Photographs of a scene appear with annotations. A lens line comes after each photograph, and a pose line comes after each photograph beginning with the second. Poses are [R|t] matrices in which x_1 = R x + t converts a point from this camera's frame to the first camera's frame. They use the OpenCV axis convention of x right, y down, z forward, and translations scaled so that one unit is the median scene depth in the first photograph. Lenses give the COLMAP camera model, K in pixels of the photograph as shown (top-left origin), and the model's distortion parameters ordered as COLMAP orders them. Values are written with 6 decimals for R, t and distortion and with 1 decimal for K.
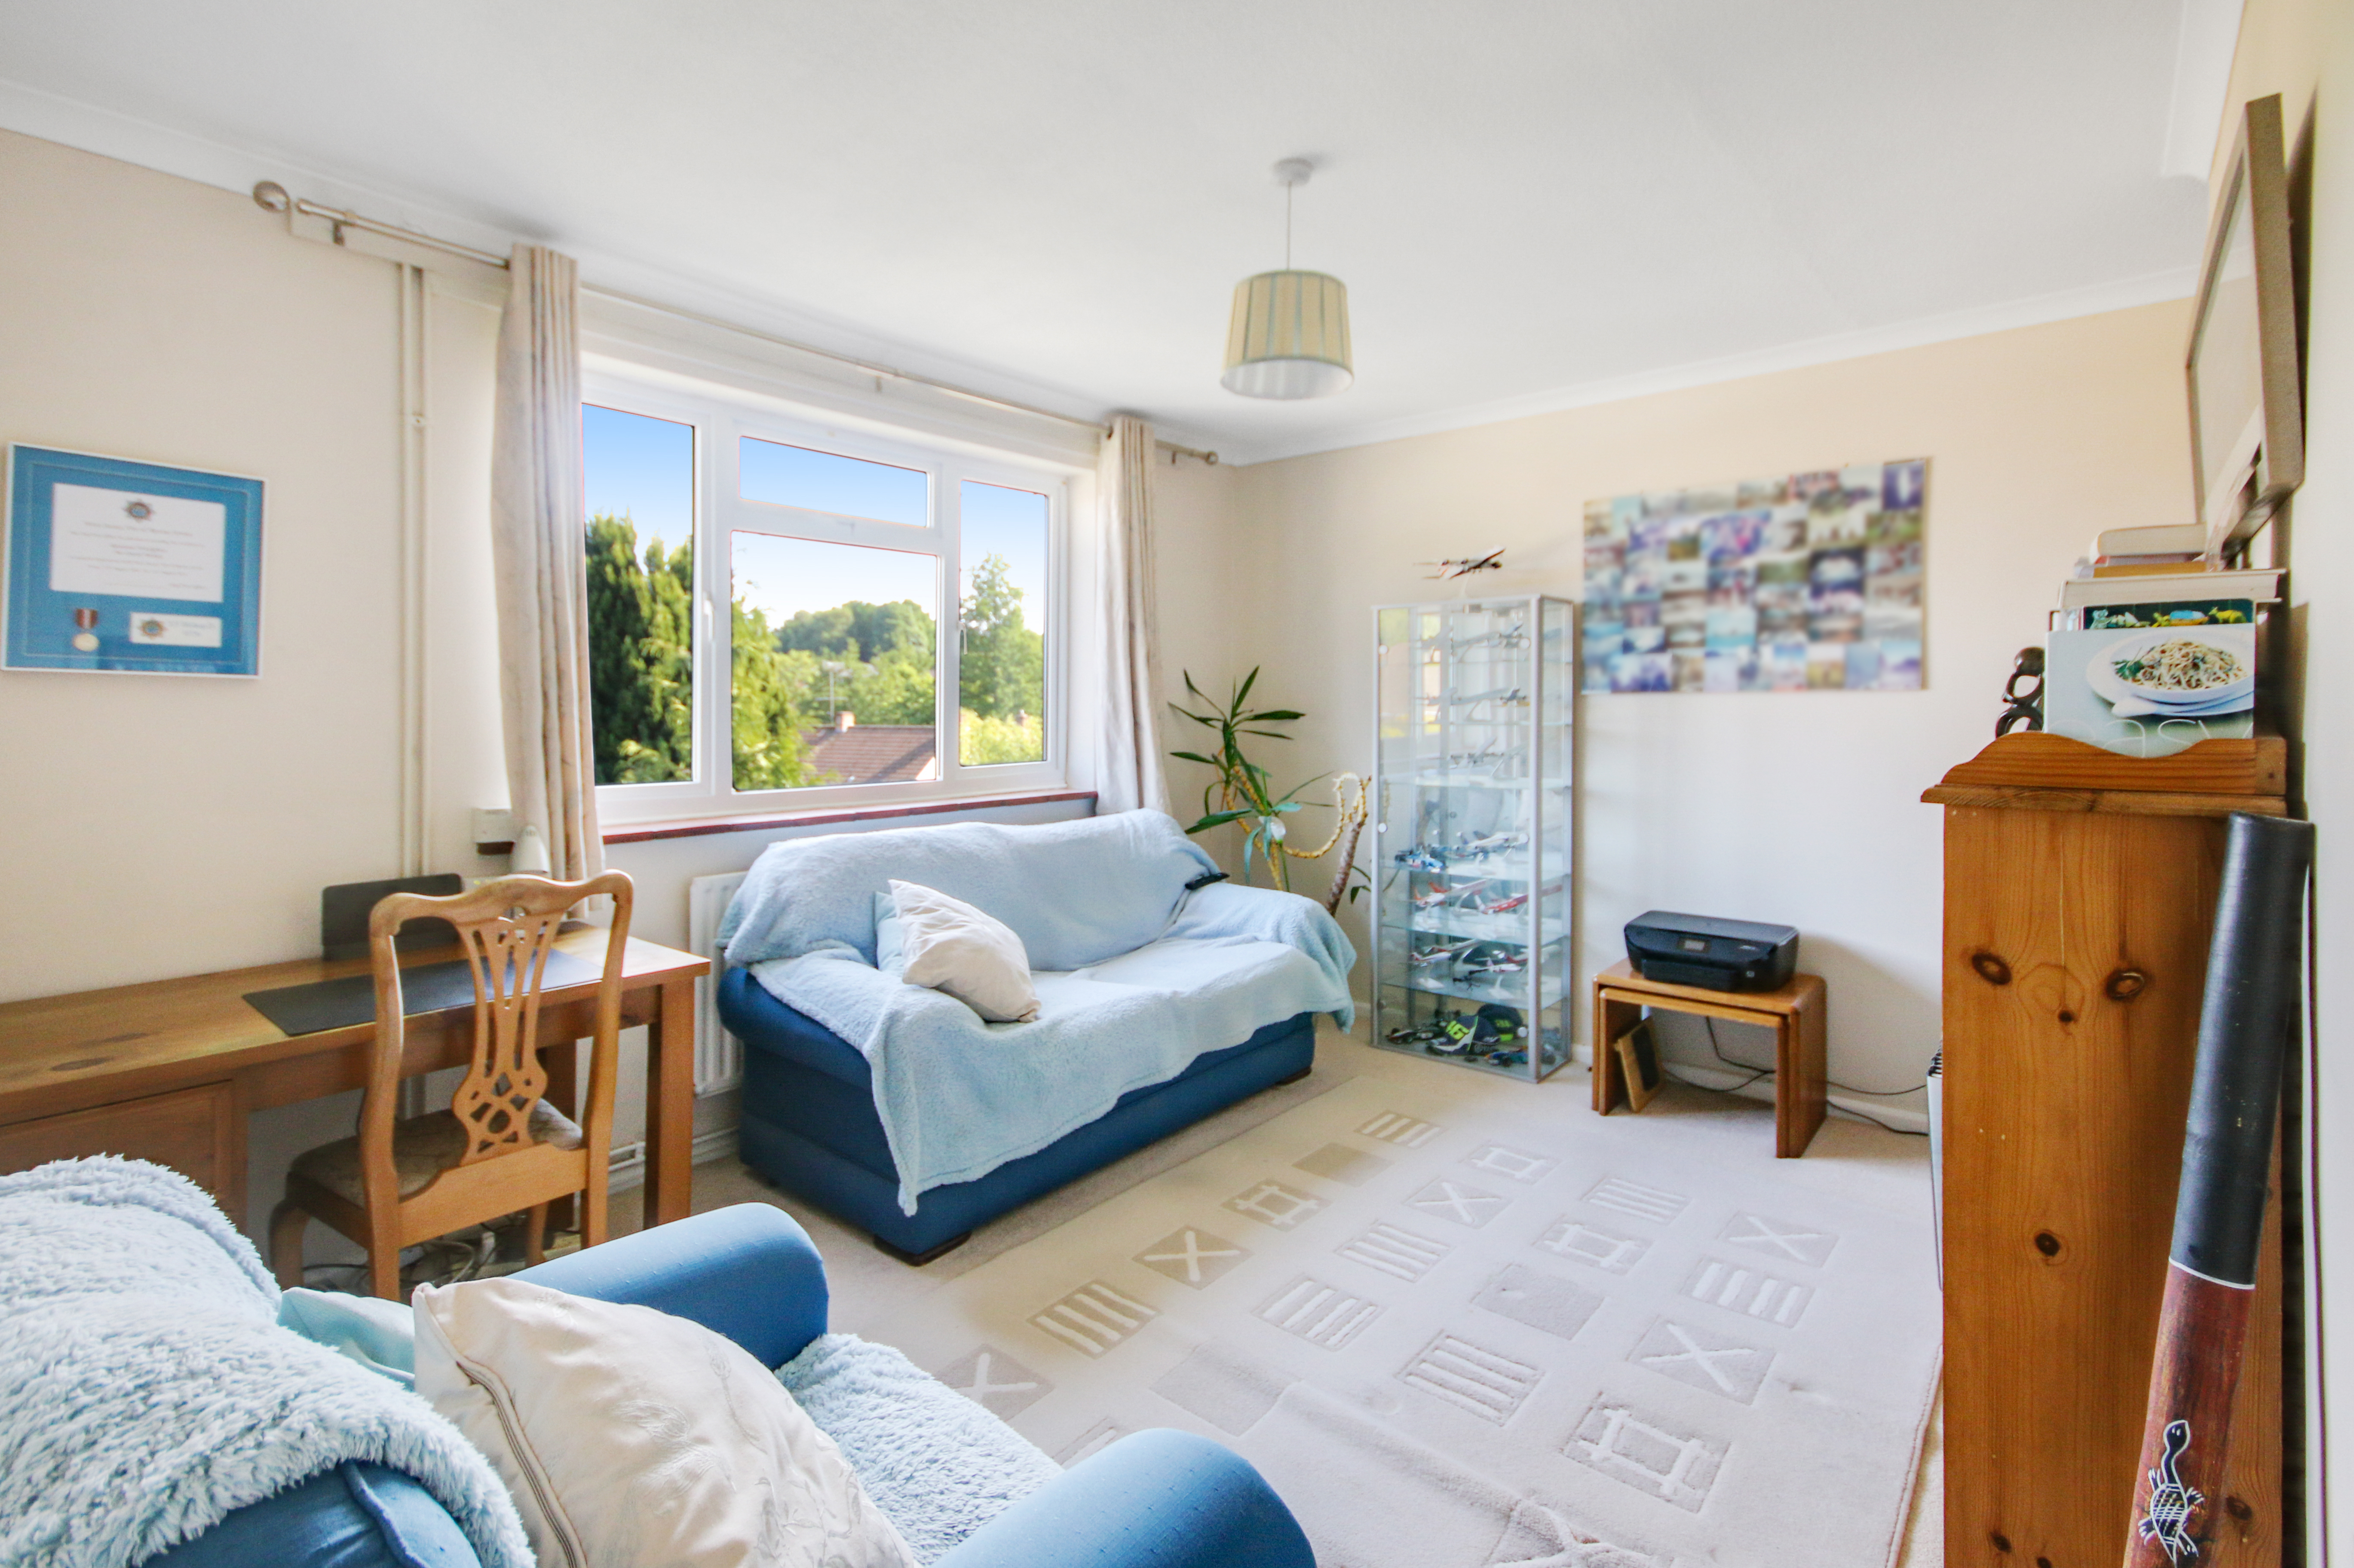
lens RADIAL K [[1065.8, 0, 1168.2], [0, 1065.8, 705.0], [0, 0, 1]] dist [0.018856, -0.000939]
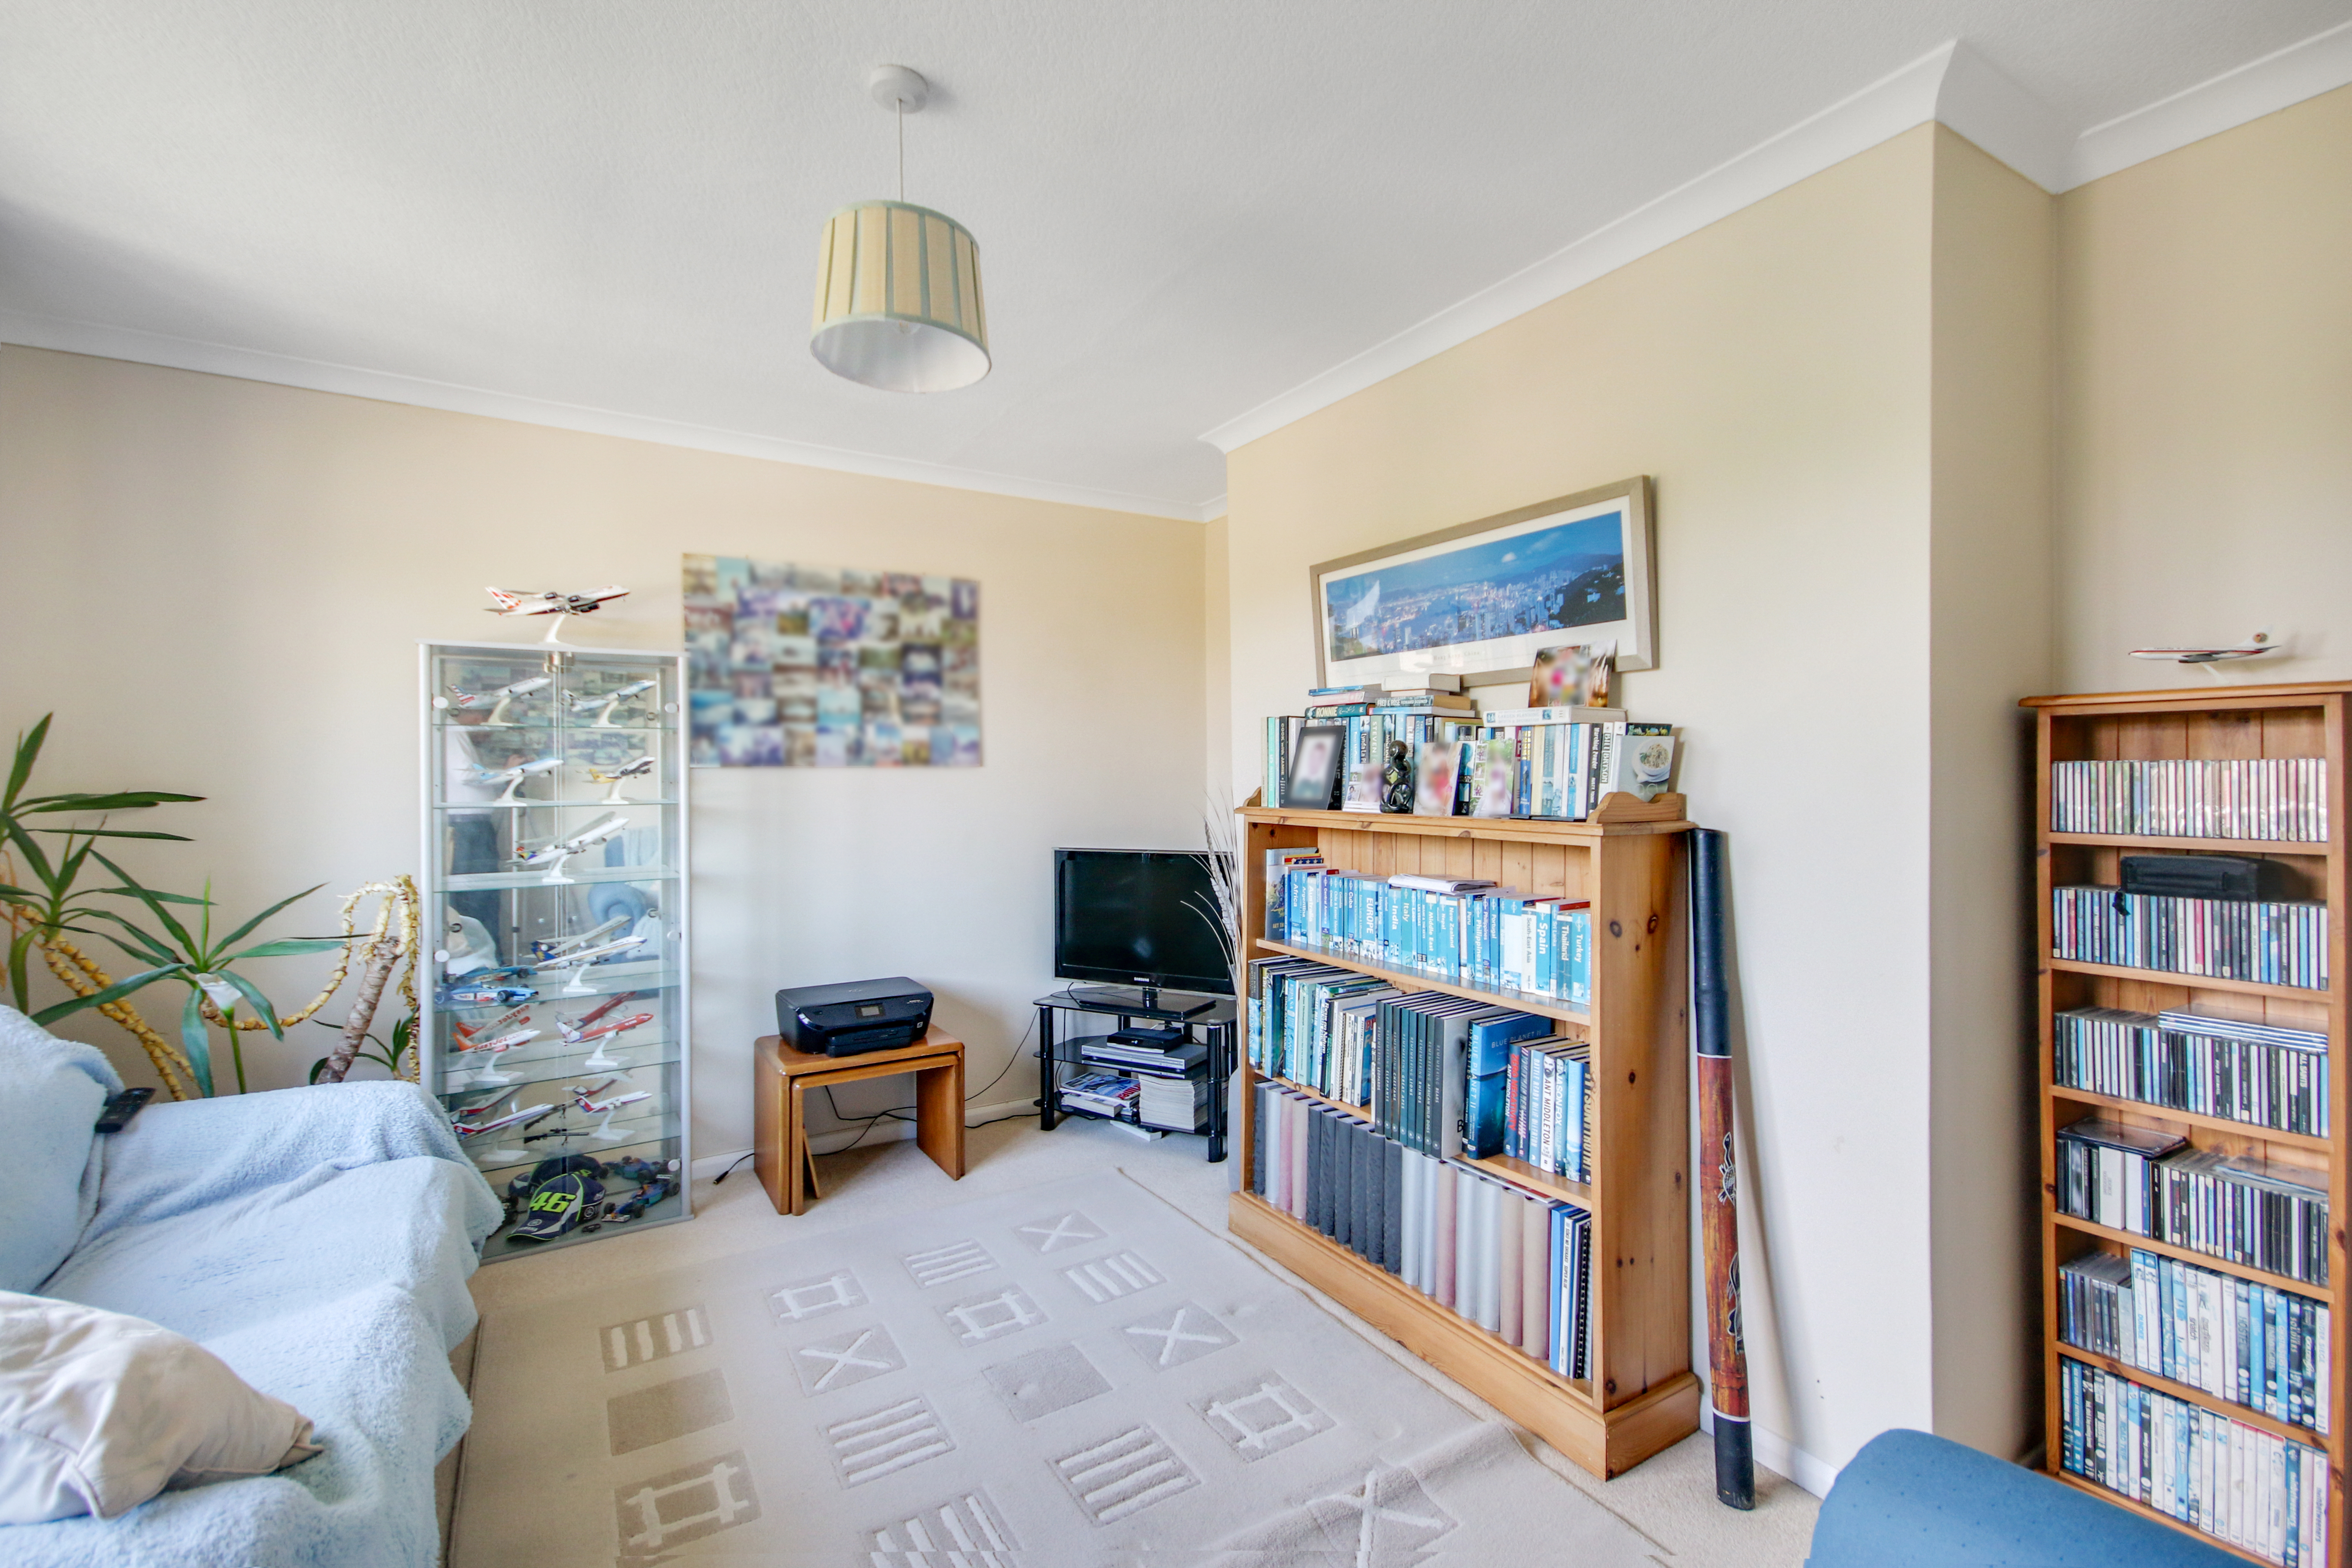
lens RADIAL K [[1036.2, 0, 1174.8], [0, 1036.2, 769.1], [0, 0, 1]] dist [0.022981, 0.000085]
pose [[0.323297, 0.005487, 0.946282, -0.339922], [0.004459, 0.999963, -0.007321, -0.000922], [-0.946287, 0.006586, 0.323260, 0.367541]]
